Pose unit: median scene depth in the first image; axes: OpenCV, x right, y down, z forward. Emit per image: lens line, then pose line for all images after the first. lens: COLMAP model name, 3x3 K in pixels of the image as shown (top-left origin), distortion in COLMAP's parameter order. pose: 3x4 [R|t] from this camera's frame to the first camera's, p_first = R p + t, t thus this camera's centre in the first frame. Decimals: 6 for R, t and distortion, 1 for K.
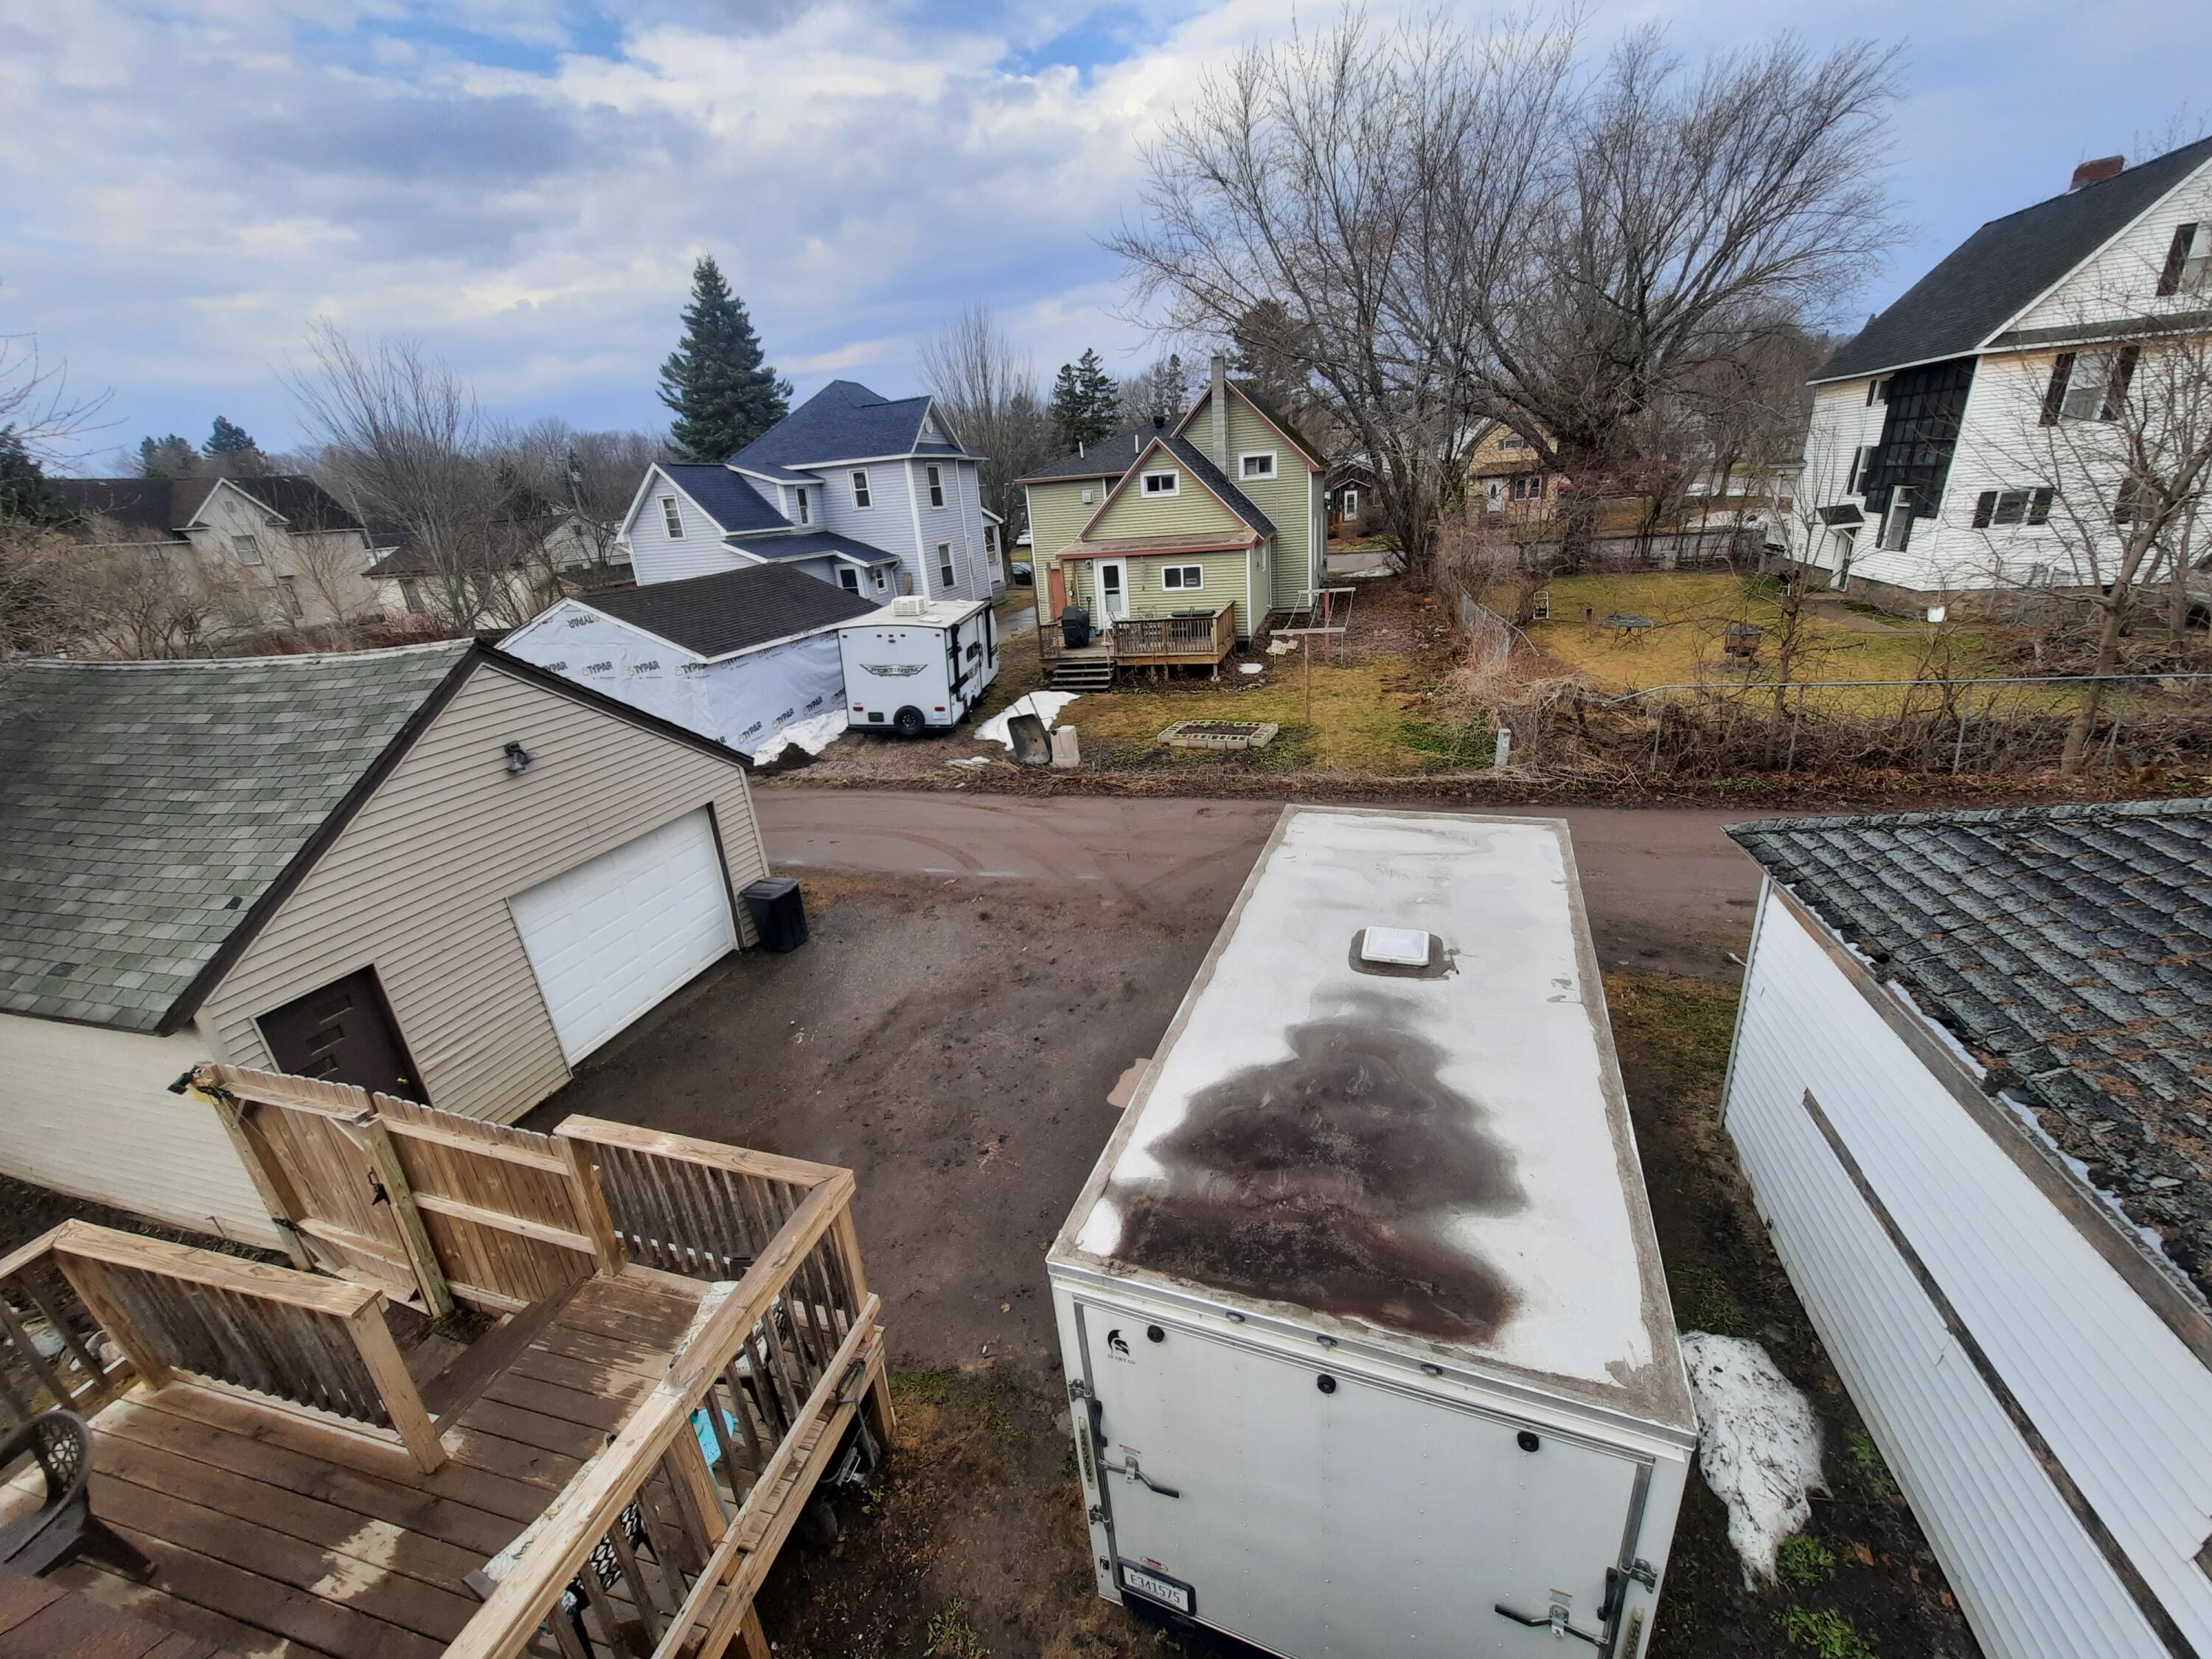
lens RADIAL K [[877.9, 0, 1104.7], [0, 877.9, 814.4], [0, 0, 1]] dist [0.006167, -0.000839]
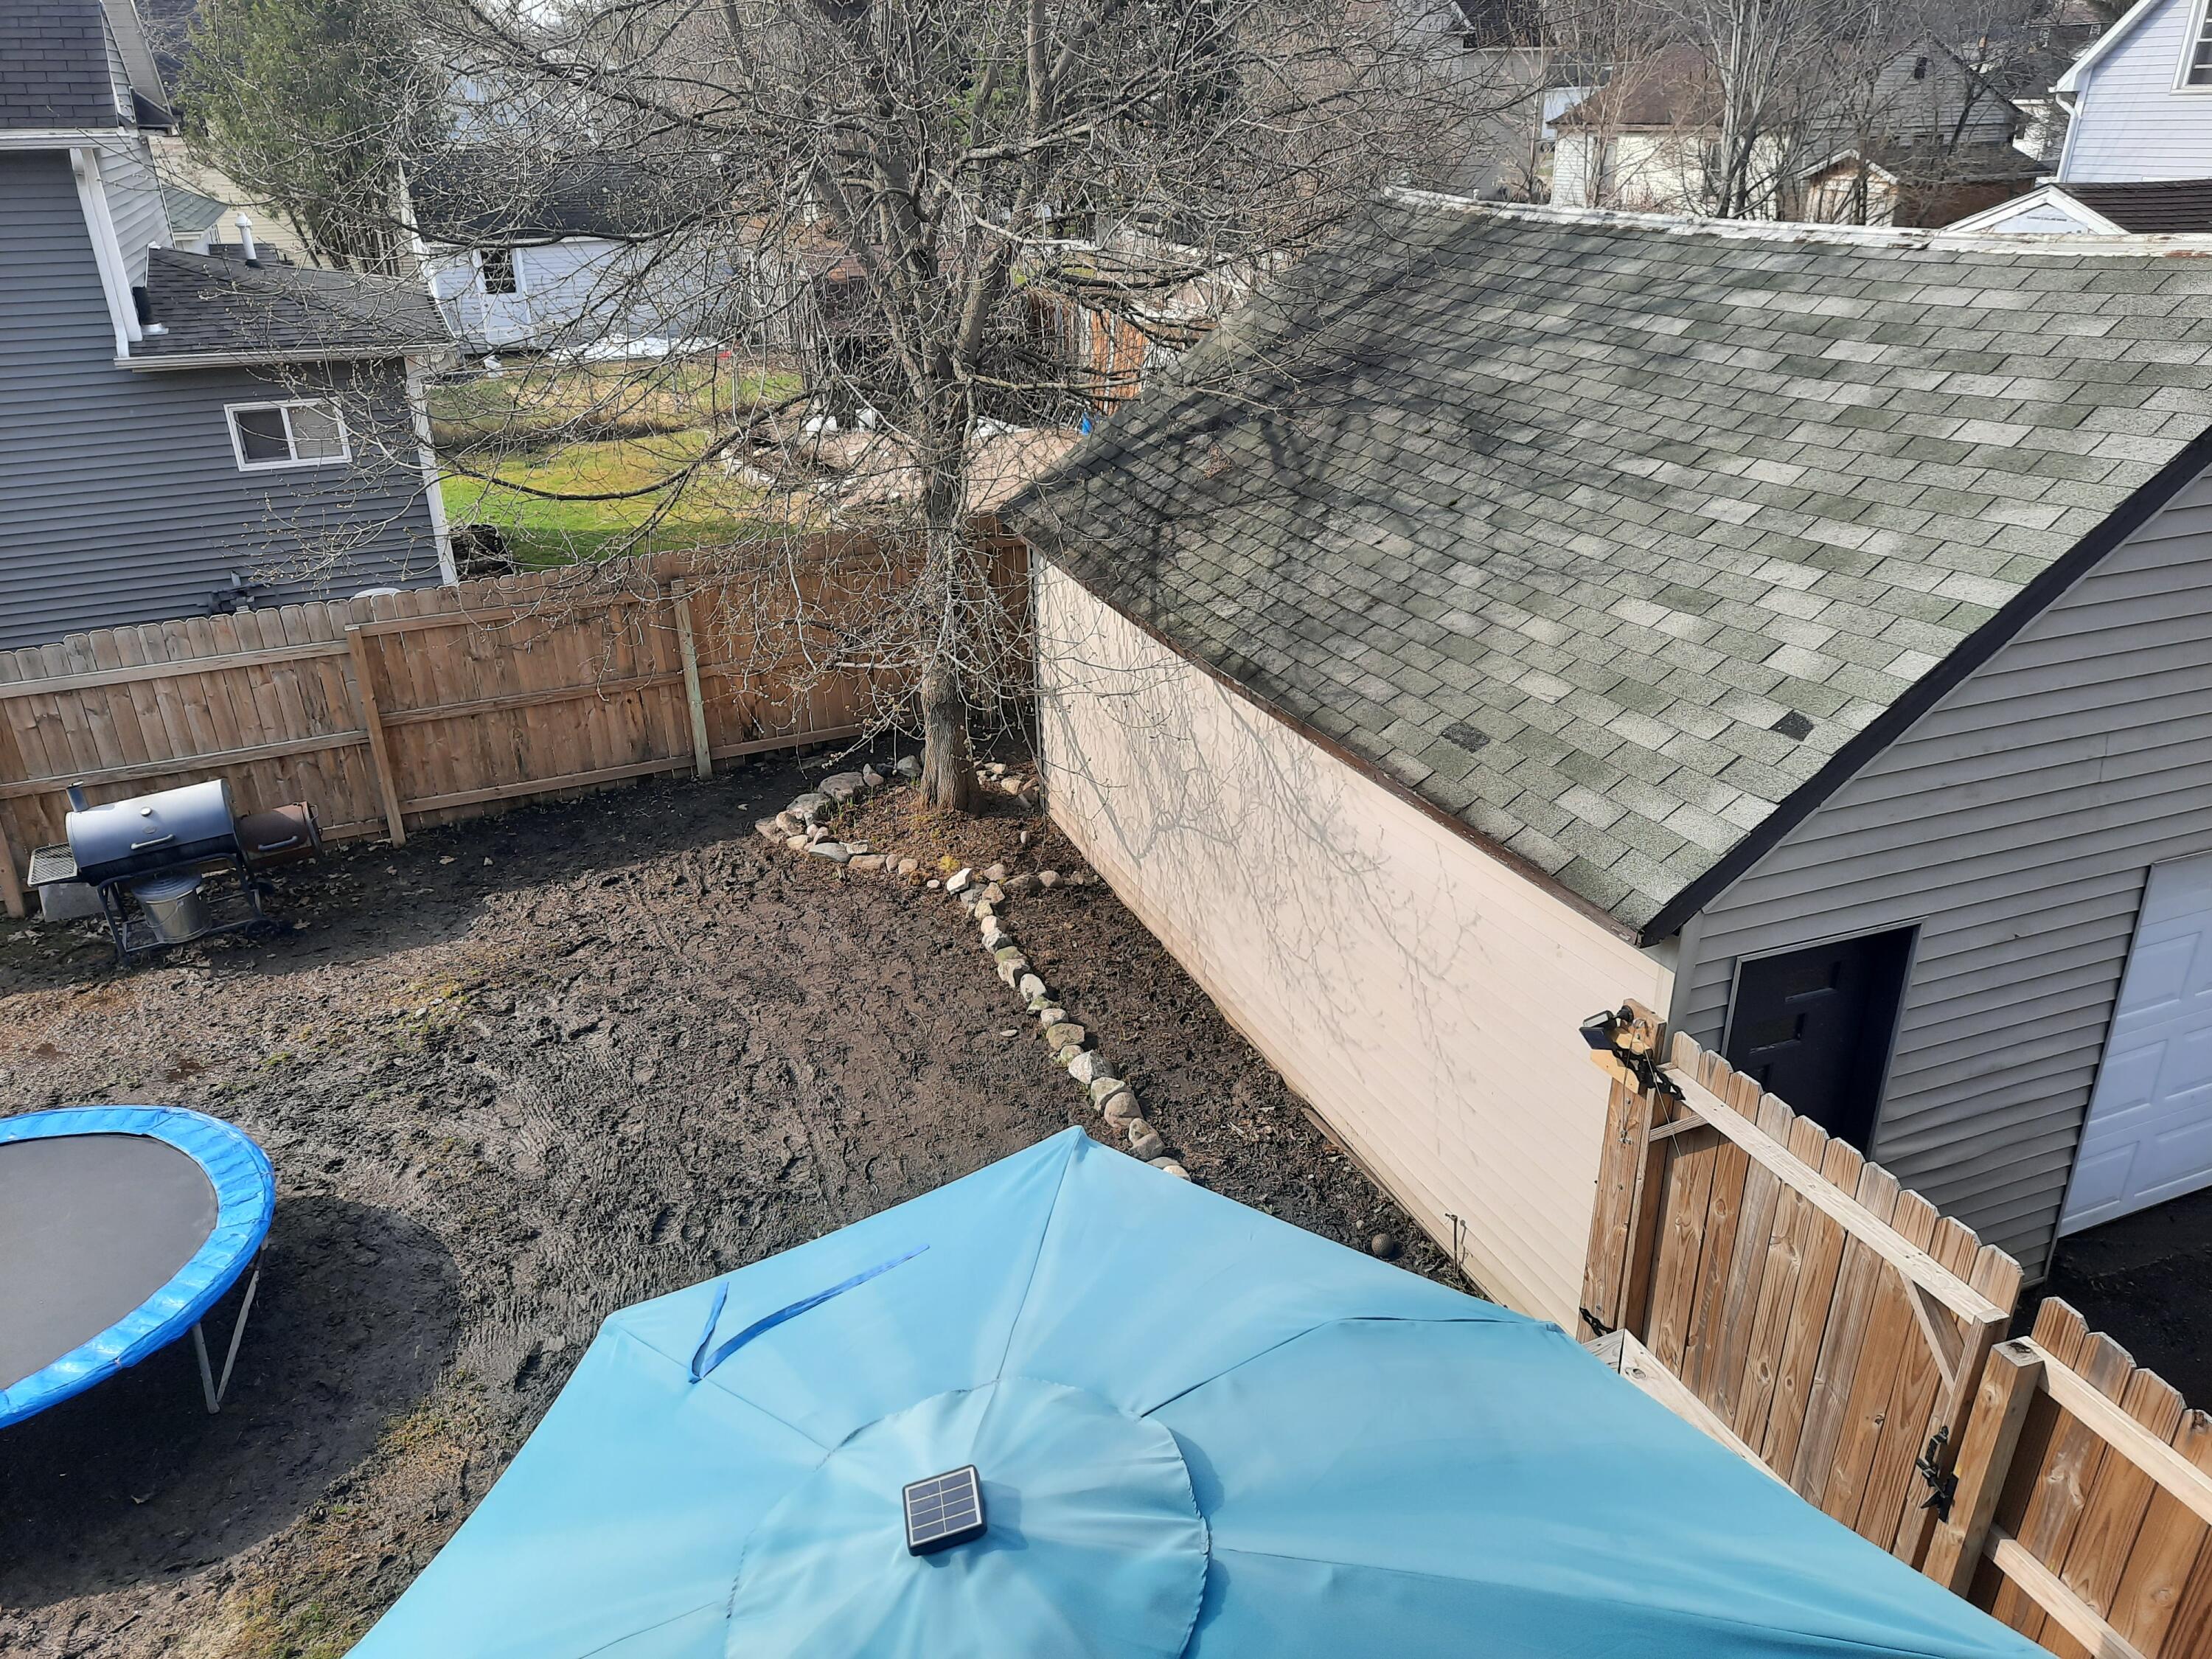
lens RADIAL K [[1609.6, 0, 1102.2], [0, 1609.6, 827.2], [0, 0, 1]] dist [0.069279, -0.059504]
pose [[0.632359, 0.375581, -0.677540, -0.538792], [-0.300291, 0.925071, 0.232528, 0.052707], [0.714106, 0.056418, 0.697760, 0.101637]]
